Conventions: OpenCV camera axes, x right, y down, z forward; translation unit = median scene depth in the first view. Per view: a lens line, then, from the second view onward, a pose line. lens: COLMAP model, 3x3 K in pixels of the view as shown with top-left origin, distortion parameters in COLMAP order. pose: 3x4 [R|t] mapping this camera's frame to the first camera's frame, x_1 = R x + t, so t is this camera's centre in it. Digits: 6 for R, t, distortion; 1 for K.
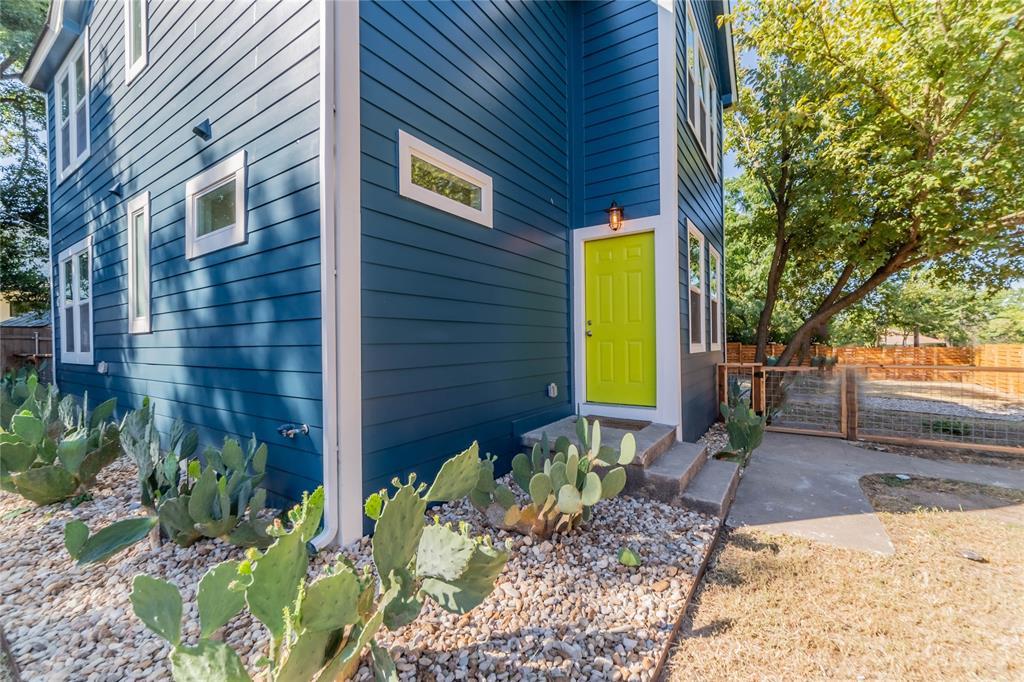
lens RADIAL K [[414.5, 0, 517.8], [0, 414.5, 343.6], [0, 0, 1]] dist [-0.017123, 0.005623]
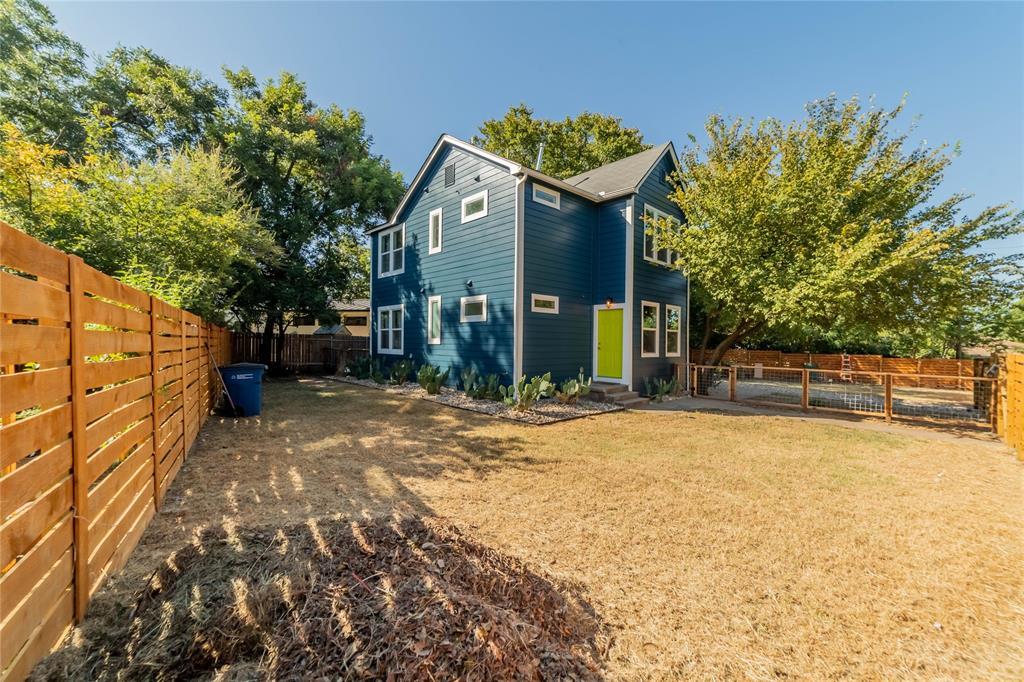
lens RADIAL K [[414.5, 0, 517.8], [0, 414.5, 343.6], [0, 0, 1]] dist [-0.017123, 0.005623]
pose [[0.978736, 0.023582, -0.203764, 0.230664], [-0.023305, 0.999721, 0.003757, -0.055773], [0.203796, 0.001071, 0.979013, -1.732285]]
